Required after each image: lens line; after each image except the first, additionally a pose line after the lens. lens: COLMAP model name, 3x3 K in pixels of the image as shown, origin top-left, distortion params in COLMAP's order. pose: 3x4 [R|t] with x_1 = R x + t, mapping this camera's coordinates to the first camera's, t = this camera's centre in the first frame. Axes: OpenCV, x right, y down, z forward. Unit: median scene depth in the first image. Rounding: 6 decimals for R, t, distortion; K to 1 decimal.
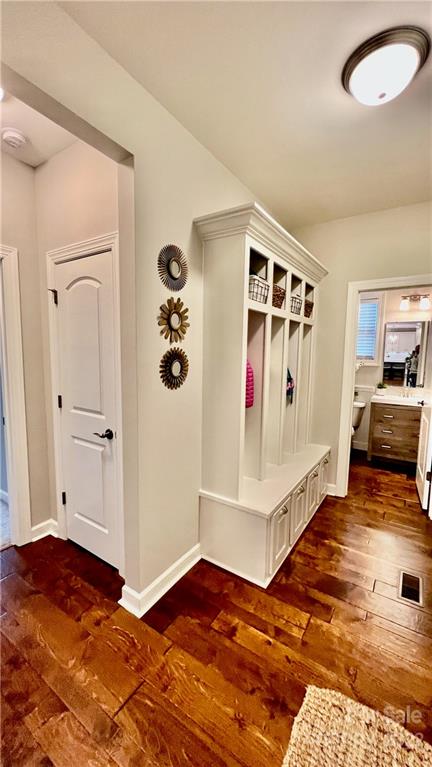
lens RADIAL K [[304.4, 0, 220.0], [0, 304.4, 383.5], [0, 0, 1]] dist [-0.000217, 0.000008]
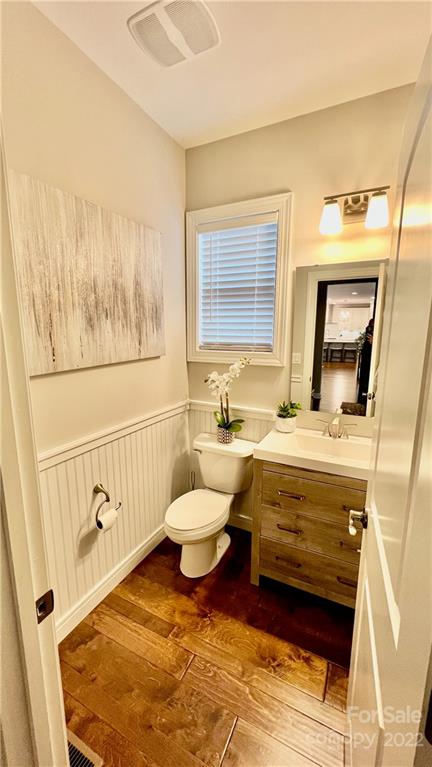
lens RADIAL K [[304.4, 0, 213.7], [0, 304.4, 382.3], [0, 0, 1]] dist [-0.000217, 0.000008]
pose [[0.994962, -0.026562, 0.096673, 0.389173], [0.020508, 0.997797, 0.063092, -0.067357], [-0.098136, -0.060791, 0.993315, 0.574774]]
